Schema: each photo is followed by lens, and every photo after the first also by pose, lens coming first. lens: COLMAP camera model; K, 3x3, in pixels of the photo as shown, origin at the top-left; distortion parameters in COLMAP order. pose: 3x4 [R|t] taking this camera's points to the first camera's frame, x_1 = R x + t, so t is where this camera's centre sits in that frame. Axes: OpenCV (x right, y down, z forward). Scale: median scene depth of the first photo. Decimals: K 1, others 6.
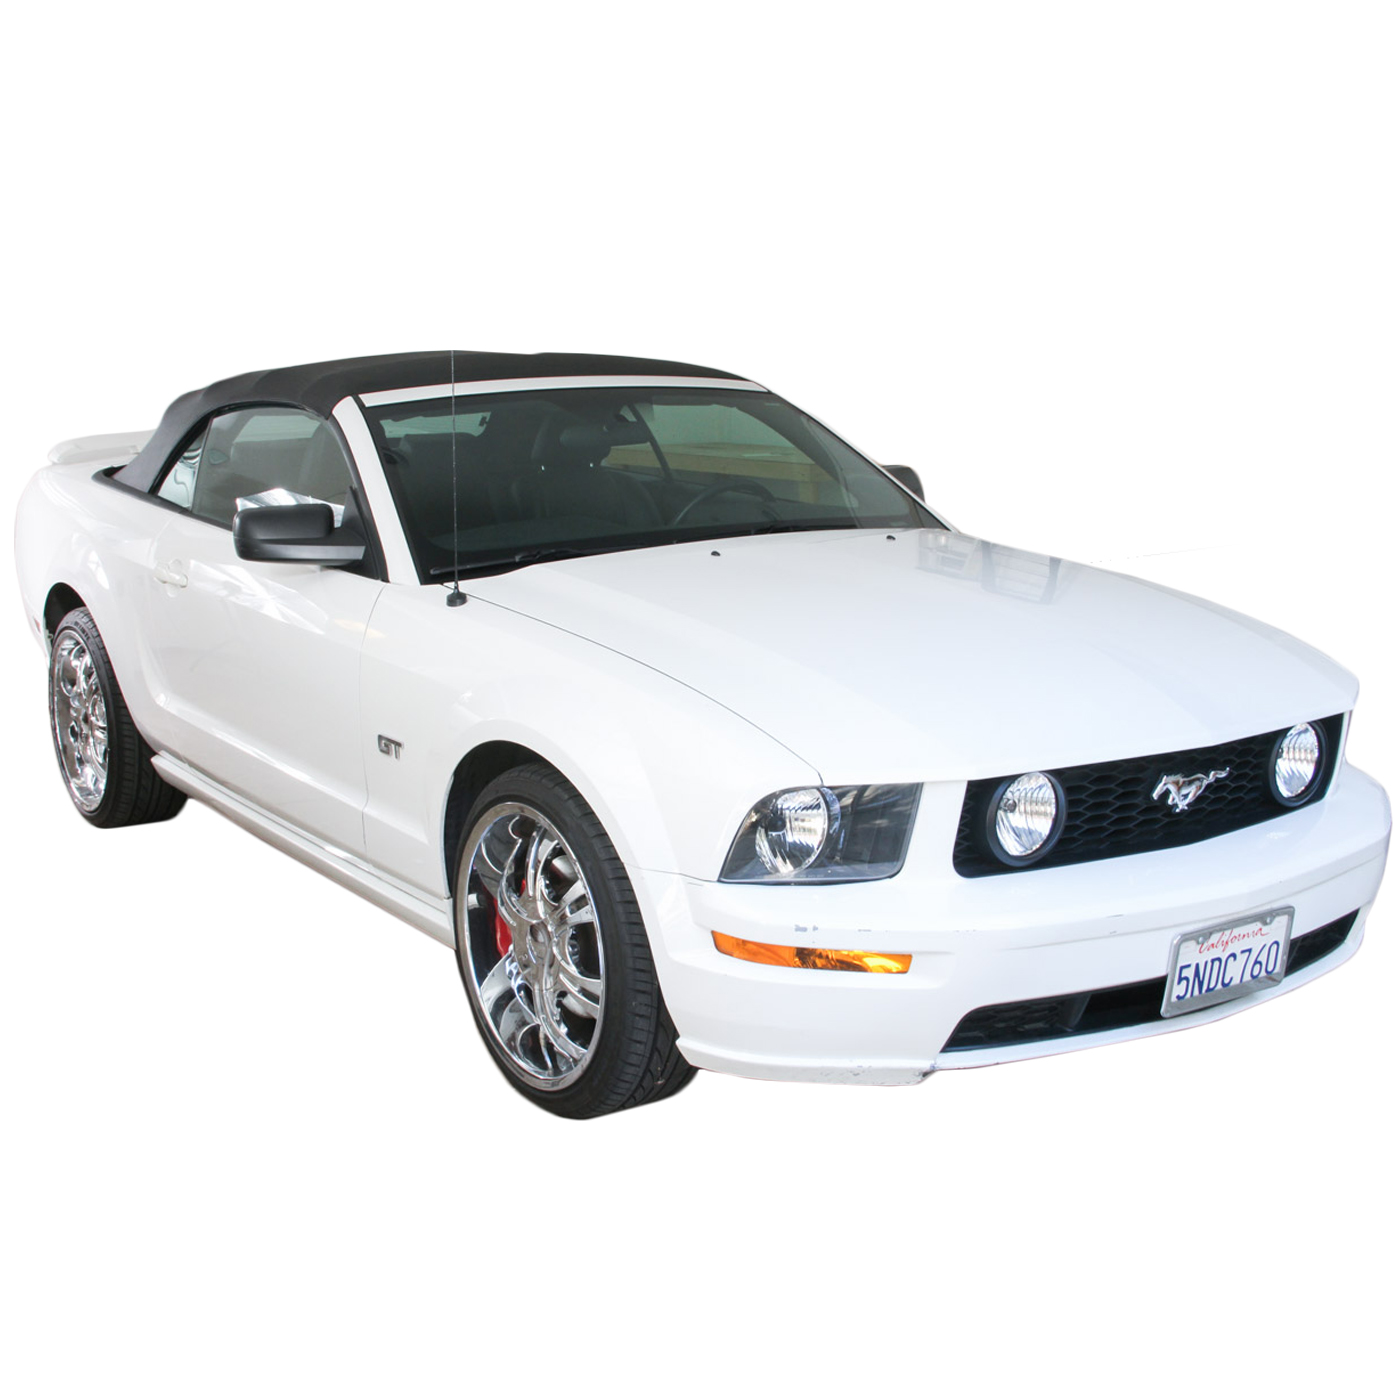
lens RADIAL K [[1997.1, 0, 700.0], [0, 1997.1, 700.0], [0, 0, 1]] dist [0.013582, 0.021571]
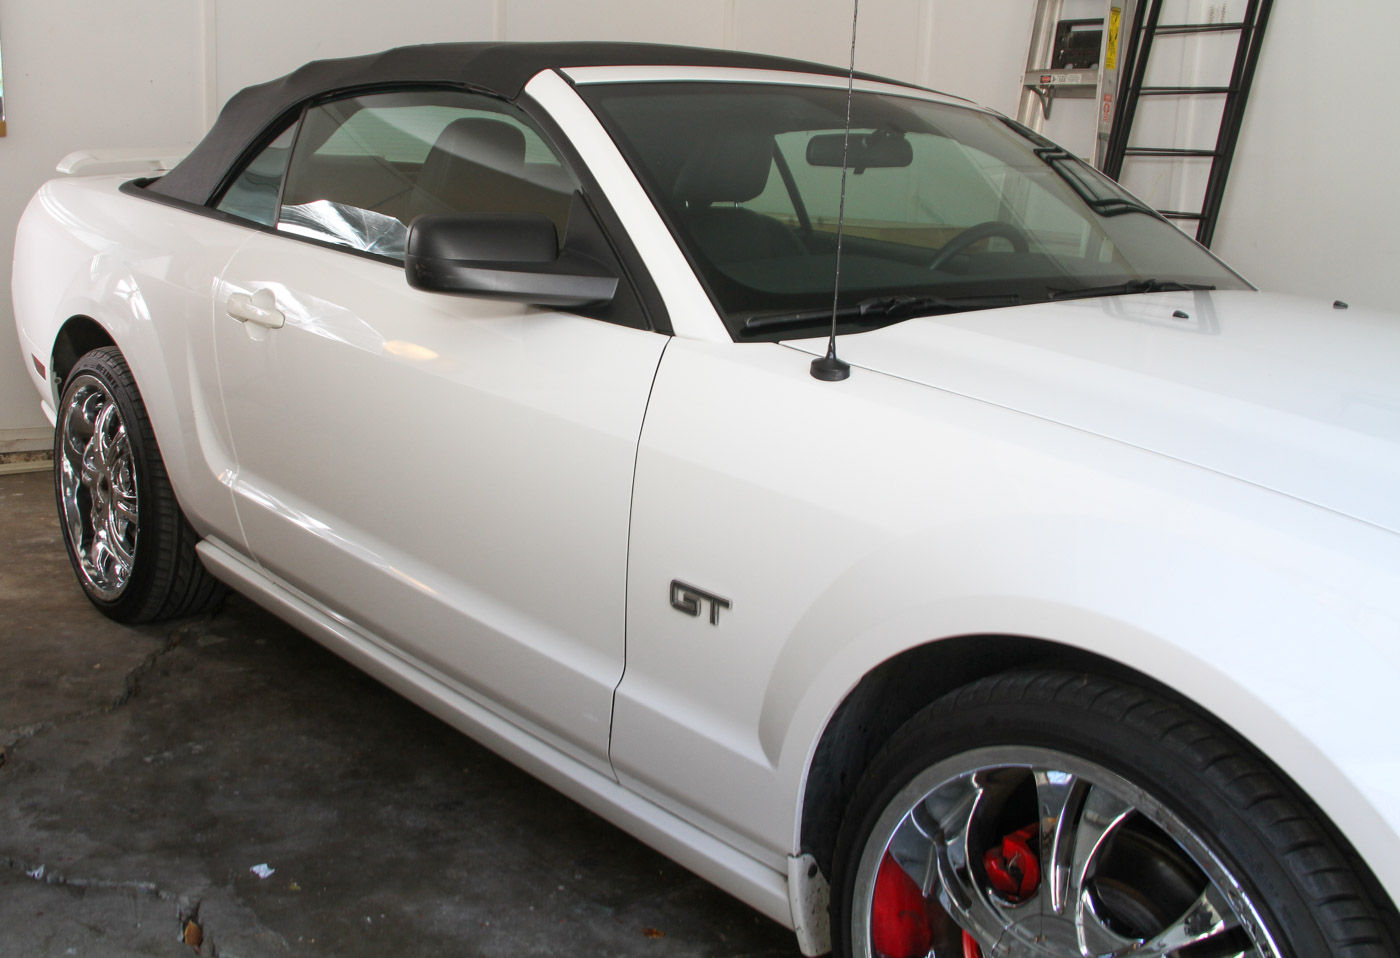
lens RADIAL K [[1518.9, 0, 643.2], [0, 1518.9, 420.4], [0, 0, 1]] dist [-0.082366, 0.004354]
pose [[0.993592, 0.038573, 0.106245, -0.262216], [-0.037838, 0.999244, -0.008934, -0.032864], [-0.106509, 0.004856, 0.994300, 0.629223]]
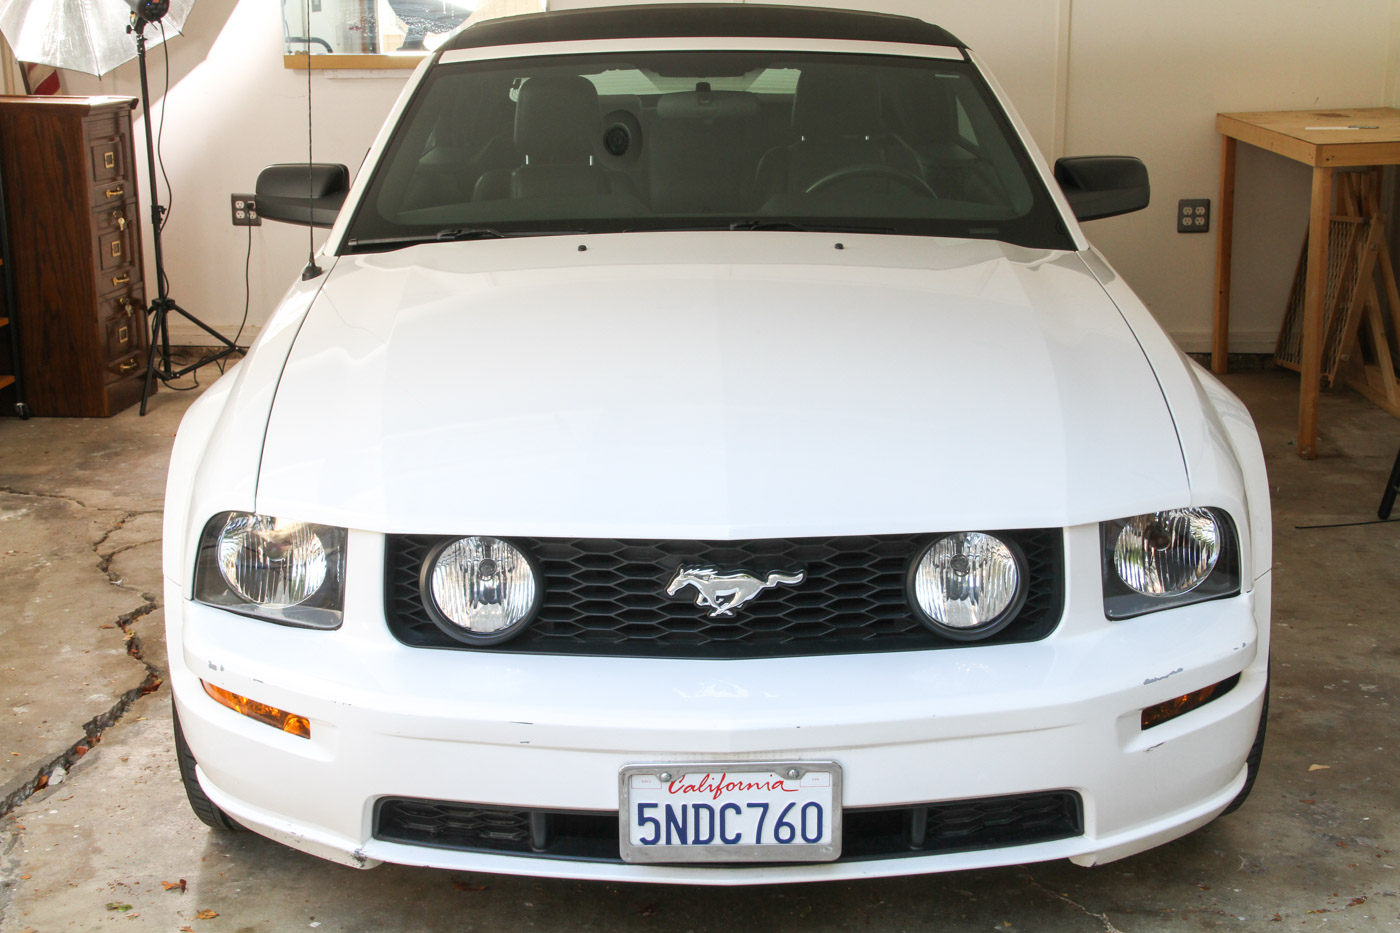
lens RADIAL K [[2168.1, 0, 700.0], [0, 2168.1, 466.5], [0, 0, 1]] dist [0.022442, 0.030591]
pose [[0.831361, 0.135870, -0.538867, 0.691736], [-0.109924, 0.990699, 0.080203, -0.072084], [0.544752, -0.007443, 0.838564, 0.271403]]
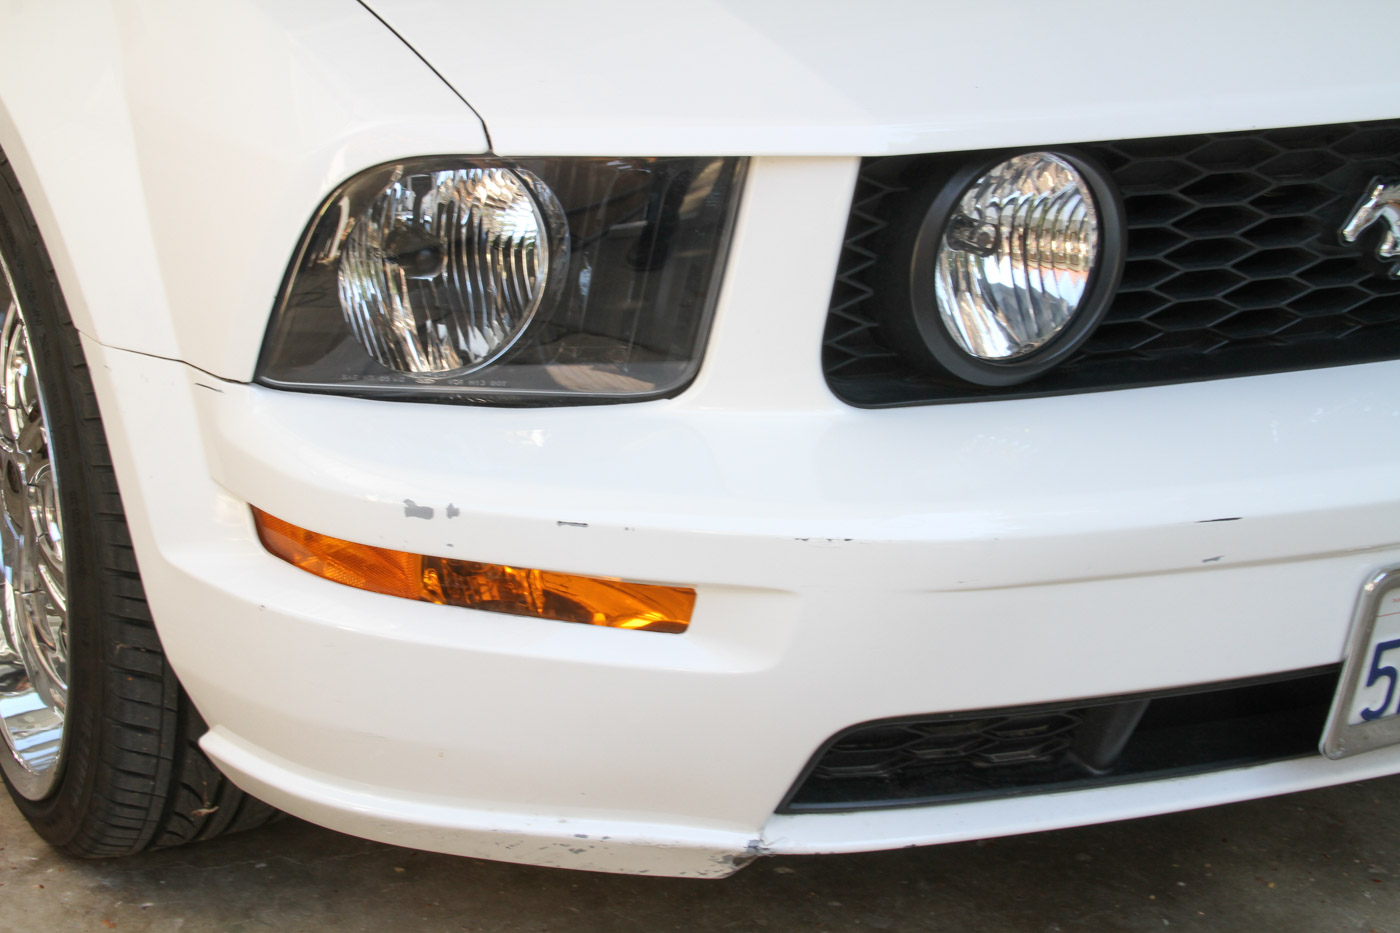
lens RADIAL K [[2076.5, 0, 677.9], [0, 2076.5, 462.0], [0, 0, 1]] dist [-0.033873, 0.788502]
pose [[0.995009, 0.053673, -0.084117, 0.126070], [-0.042965, 0.991312, 0.124314, 0.046473], [0.090059, -0.120079, 0.988671, 0.544401]]
